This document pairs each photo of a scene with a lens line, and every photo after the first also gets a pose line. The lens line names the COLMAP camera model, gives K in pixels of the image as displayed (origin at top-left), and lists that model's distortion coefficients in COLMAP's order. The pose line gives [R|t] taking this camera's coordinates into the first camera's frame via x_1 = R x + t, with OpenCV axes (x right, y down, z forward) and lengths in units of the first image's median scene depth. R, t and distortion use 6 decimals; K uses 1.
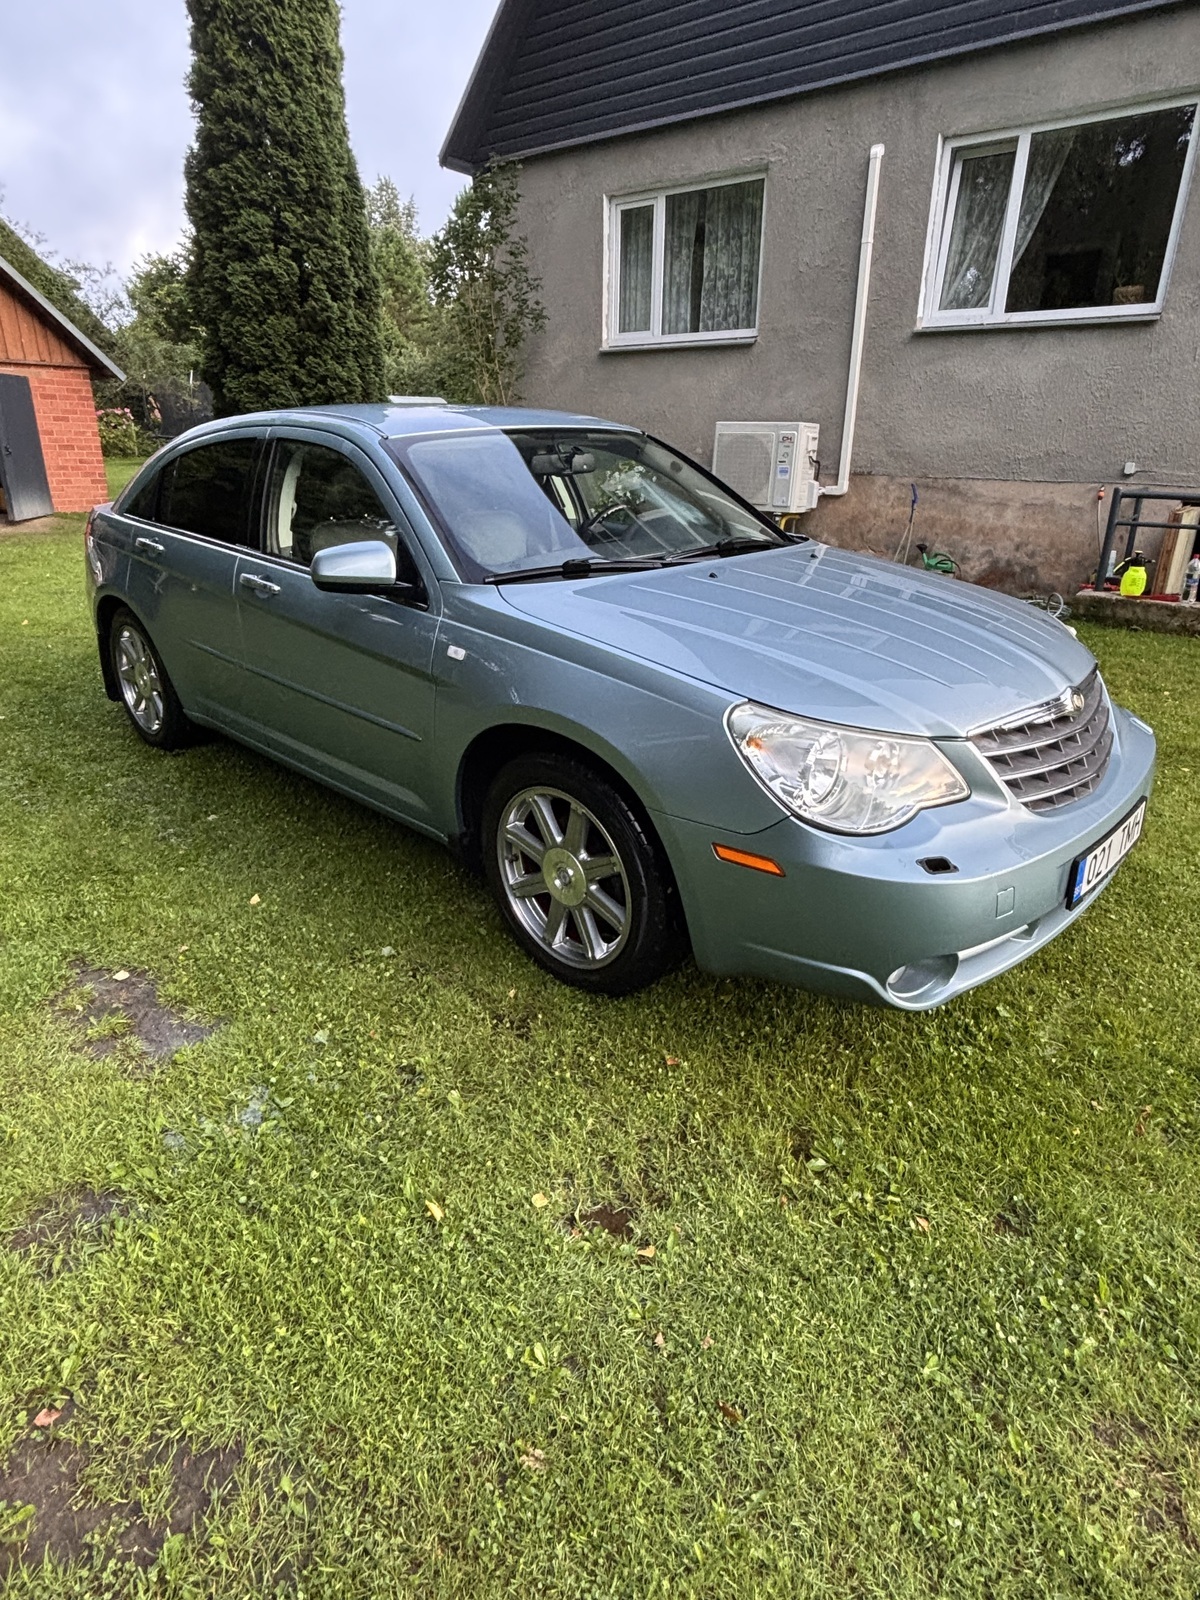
lens RADIAL K [[900.5, 0, 600.1], [0, 900.5, 806.8], [0, 0, 1]] dist [-0.002027, -0.001730]
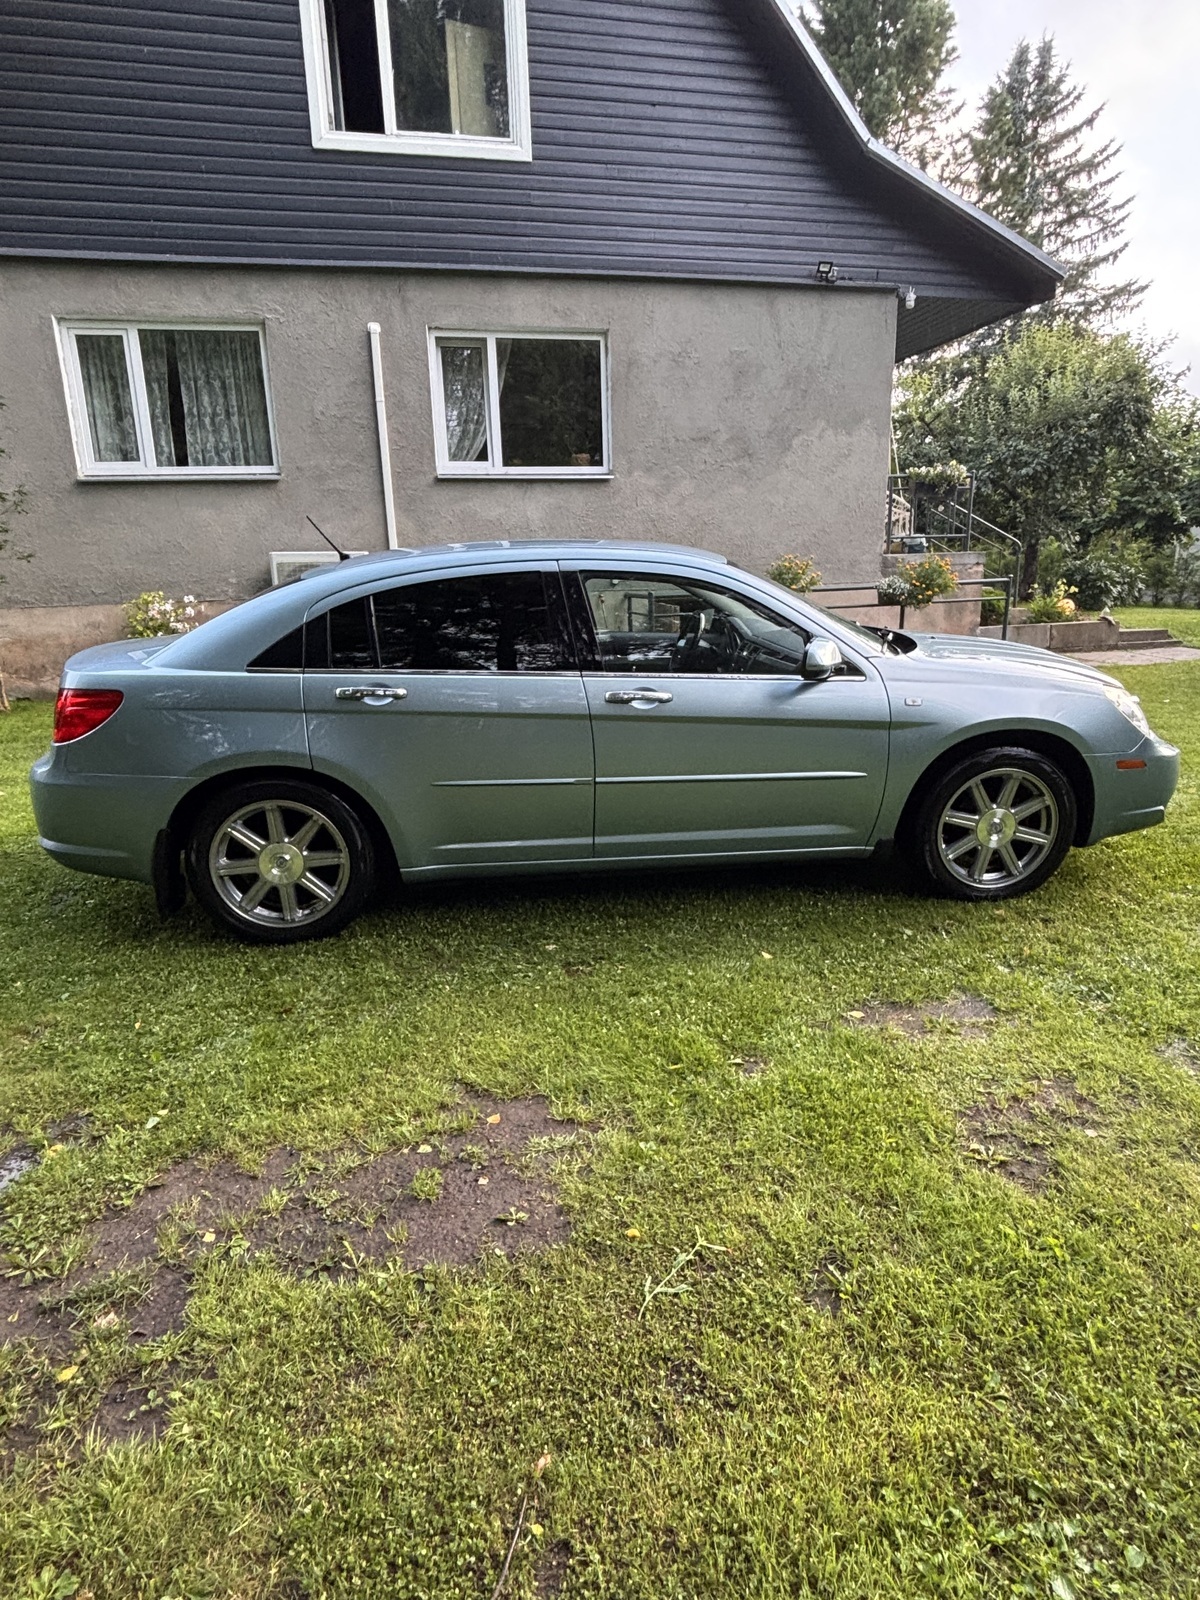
lens RADIAL K [[900.5, 0, 599.3], [0, 900.5, 798.3], [0, 0, 1]] dist [-0.002027, -0.001730]
pose [[0.649541, -0.206669, 0.731700, -0.419526], [0.316402, 0.948537, -0.012959, -0.041392], [-0.691366, 0.239929, 0.681504, 0.134670]]
